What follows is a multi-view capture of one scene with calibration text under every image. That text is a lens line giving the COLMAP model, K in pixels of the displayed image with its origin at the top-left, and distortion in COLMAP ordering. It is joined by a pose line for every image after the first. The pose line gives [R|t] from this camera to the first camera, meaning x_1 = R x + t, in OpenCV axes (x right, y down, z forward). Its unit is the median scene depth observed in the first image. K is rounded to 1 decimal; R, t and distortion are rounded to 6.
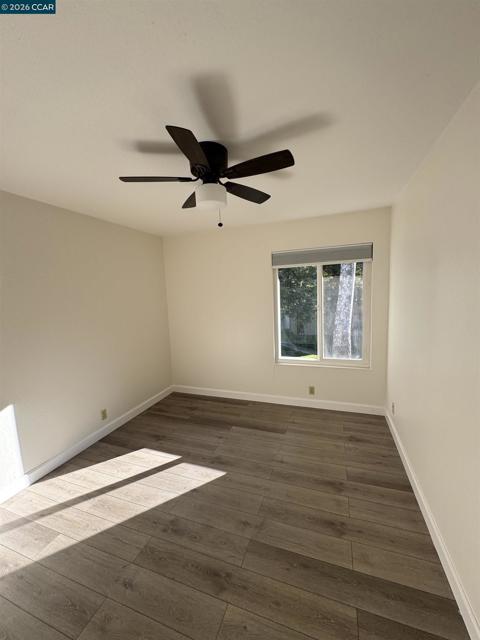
lens RADIAL K [[255.5, 0, 240.3], [0, 255.5, 320.3], [0, 0, 1]] dist [-0.002327, 0.001127]
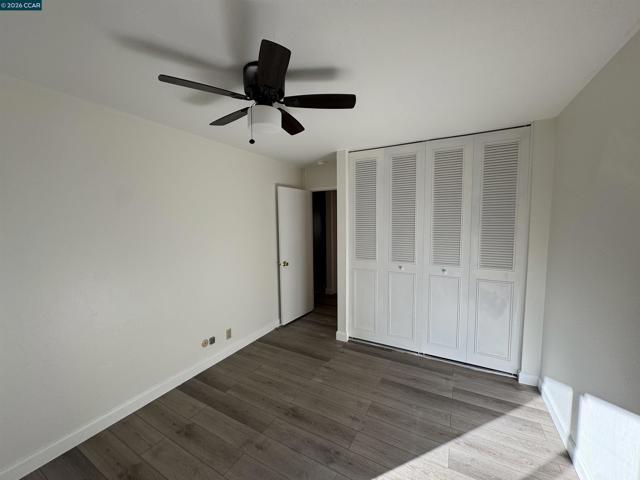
lens RADIAL K [[255.5, 0, 319.7], [0, 255.5, 240.1], [0, 0, 1]] dist [-0.002327, 0.001127]
pose [[-0.986412, 0.033457, 0.160851, -0.450914], [0.064285, 0.979585, 0.190477, -0.220557], [-0.151194, 0.198229, -0.968424, 1.971041]]
